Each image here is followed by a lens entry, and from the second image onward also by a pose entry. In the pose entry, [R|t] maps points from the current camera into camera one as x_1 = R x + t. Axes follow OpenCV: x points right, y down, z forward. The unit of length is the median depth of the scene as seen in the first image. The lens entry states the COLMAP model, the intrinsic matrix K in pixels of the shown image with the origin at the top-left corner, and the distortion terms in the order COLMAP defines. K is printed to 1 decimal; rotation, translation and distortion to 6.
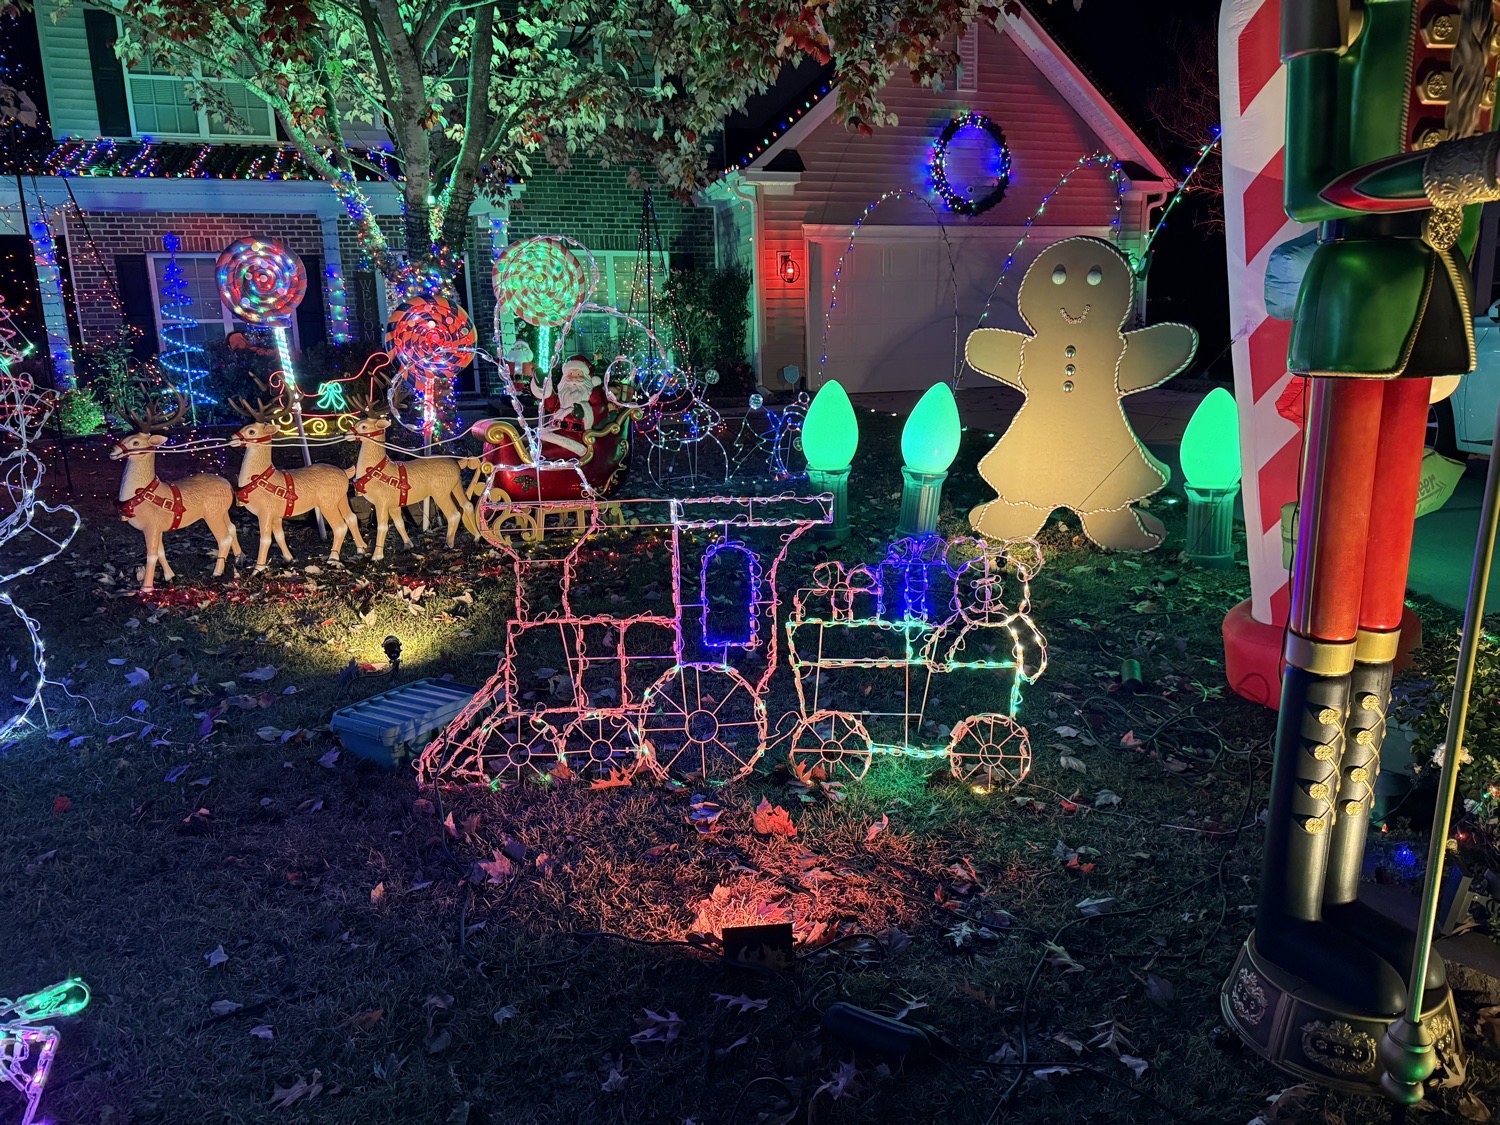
lens RADIAL K [[1050.4, 0, 755.0], [0, 1050.4, 558.0], [0, 0, 1]] dist [0.142791, -0.218983]
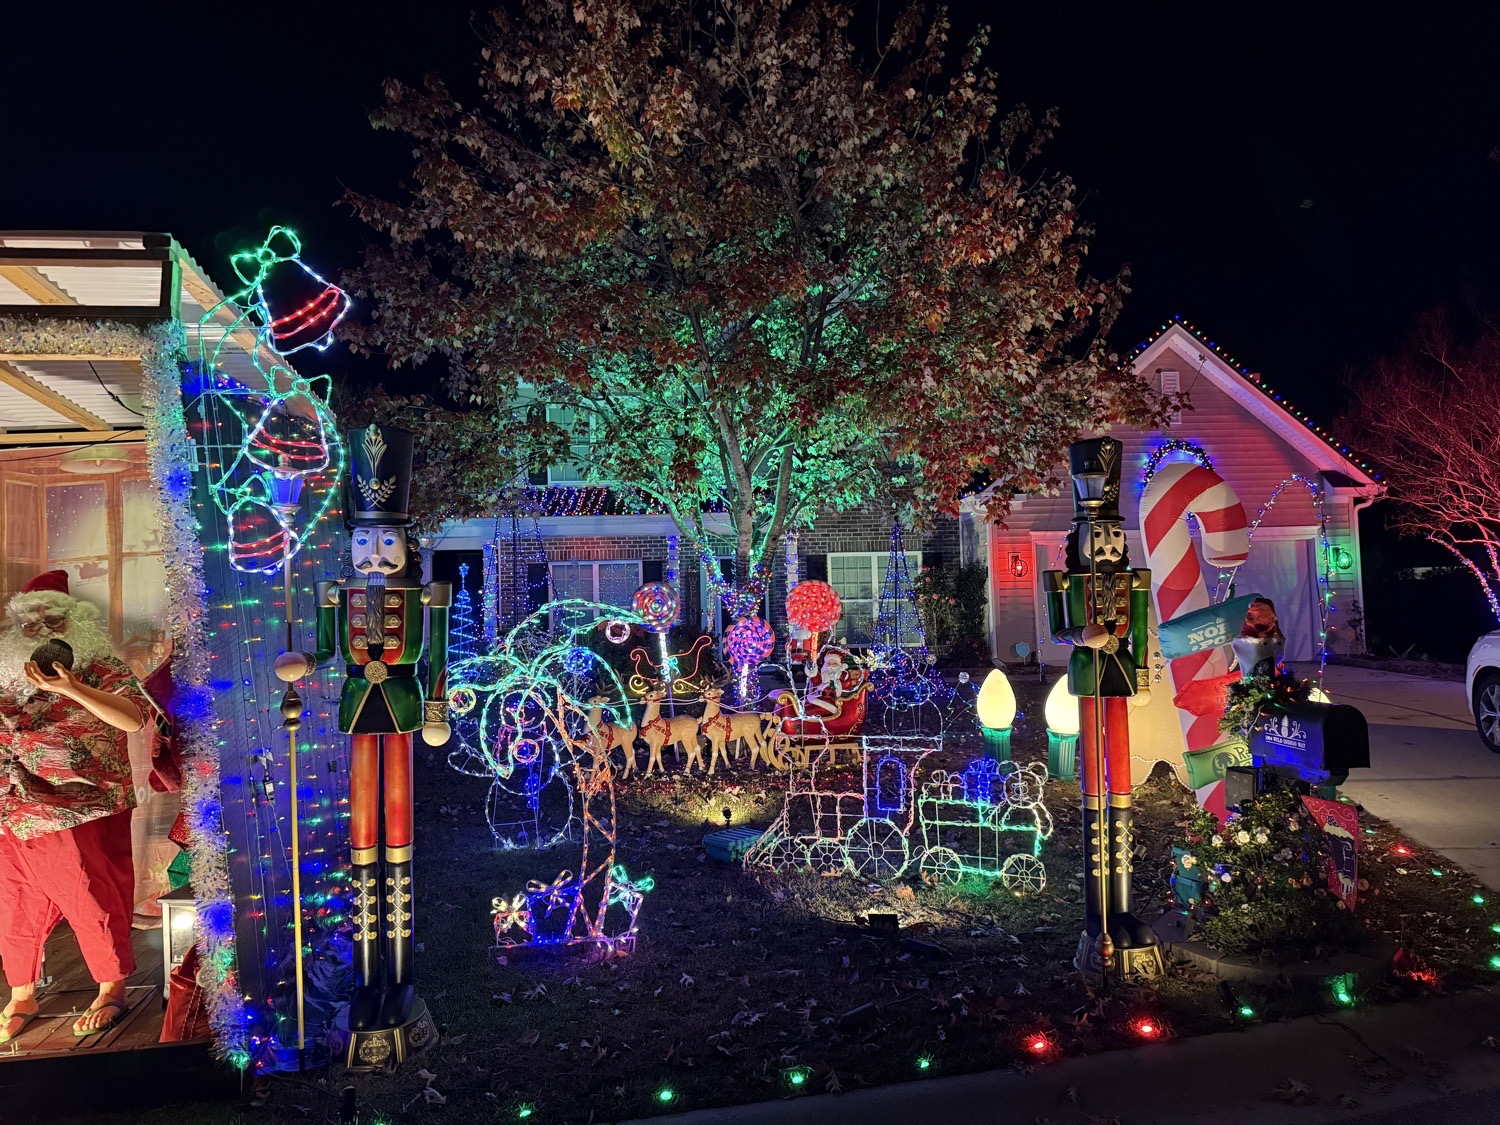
lens RADIAL K [[1050.4, 0, 755.0], [0, 1050.4, 558.0], [0, 0, 1]] dist [0.142791, -0.218983]
pose [[0.966111, -0.010911, -0.257895, 0.141419], [-0.051380, 0.970985, -0.233557, 0.056000], [0.252961, 0.238893, 0.937519, -0.610198]]
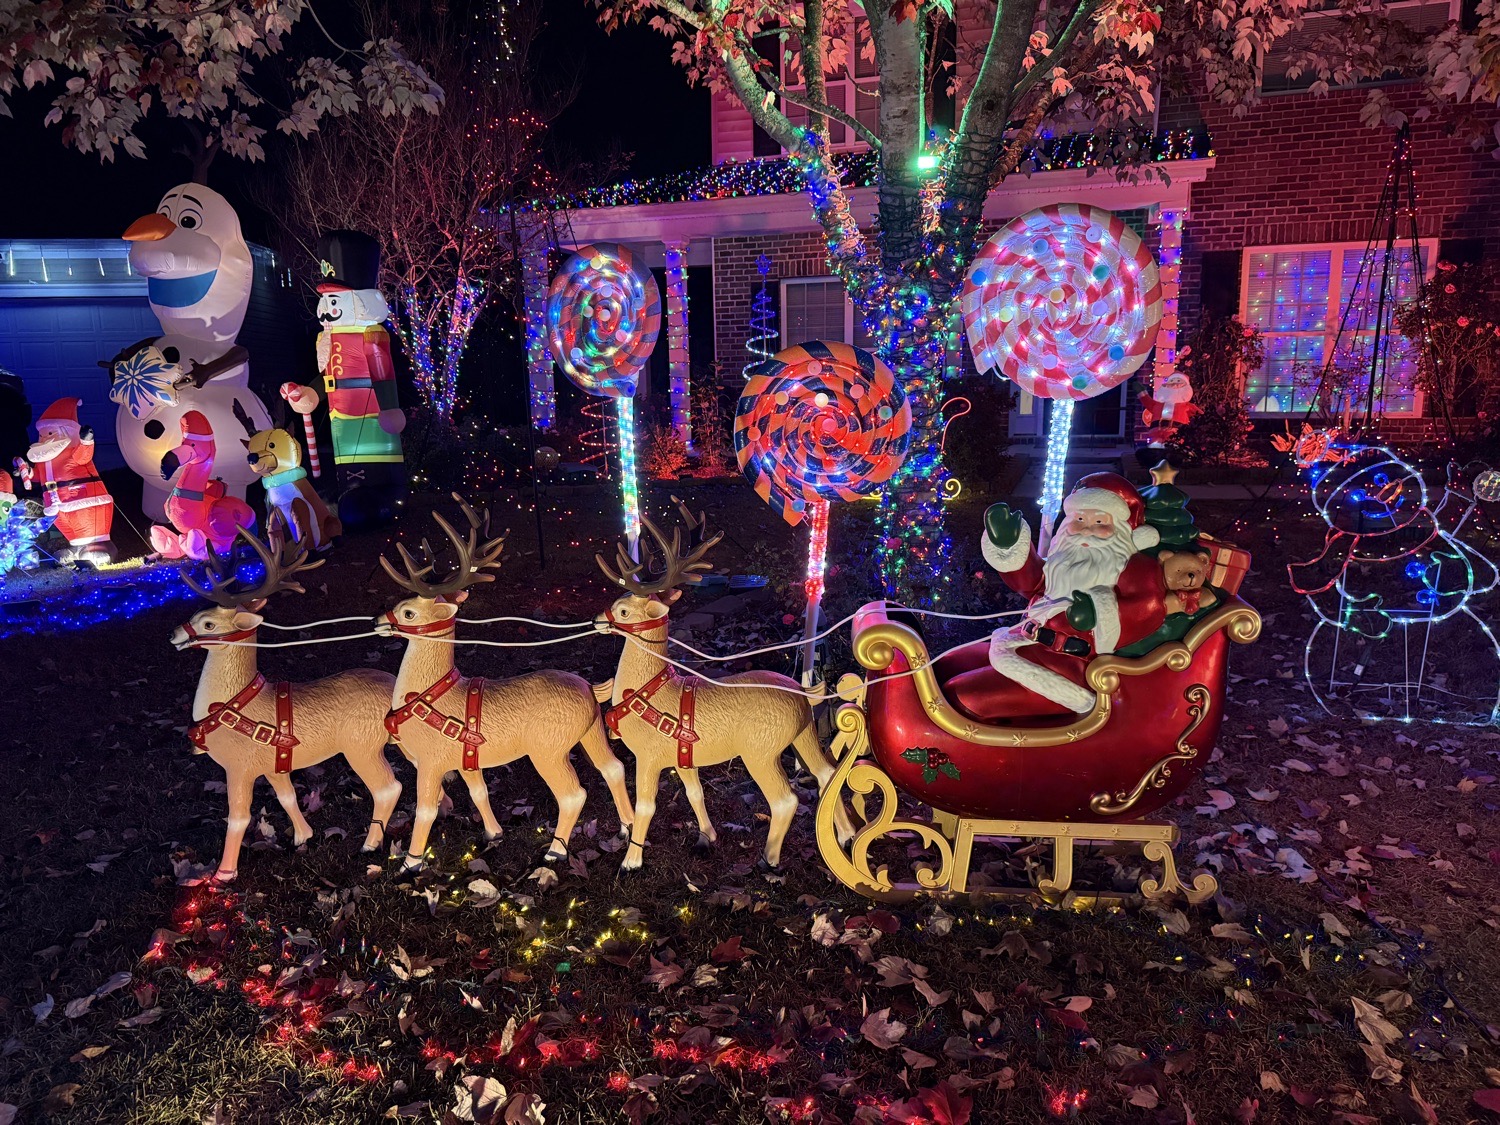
lens RADIAL K [[1045.1, 0, 752.4], [0, 1045.1, 569.4], [0, 0, 1]] dist [0.106178, -0.127353]
pose [[0.803323, 0.122452, -0.582818, -0.033694], [-0.122458, 0.991685, 0.039568, -0.165362], [0.582817, 0.039585, 0.811639, 0.623754]]
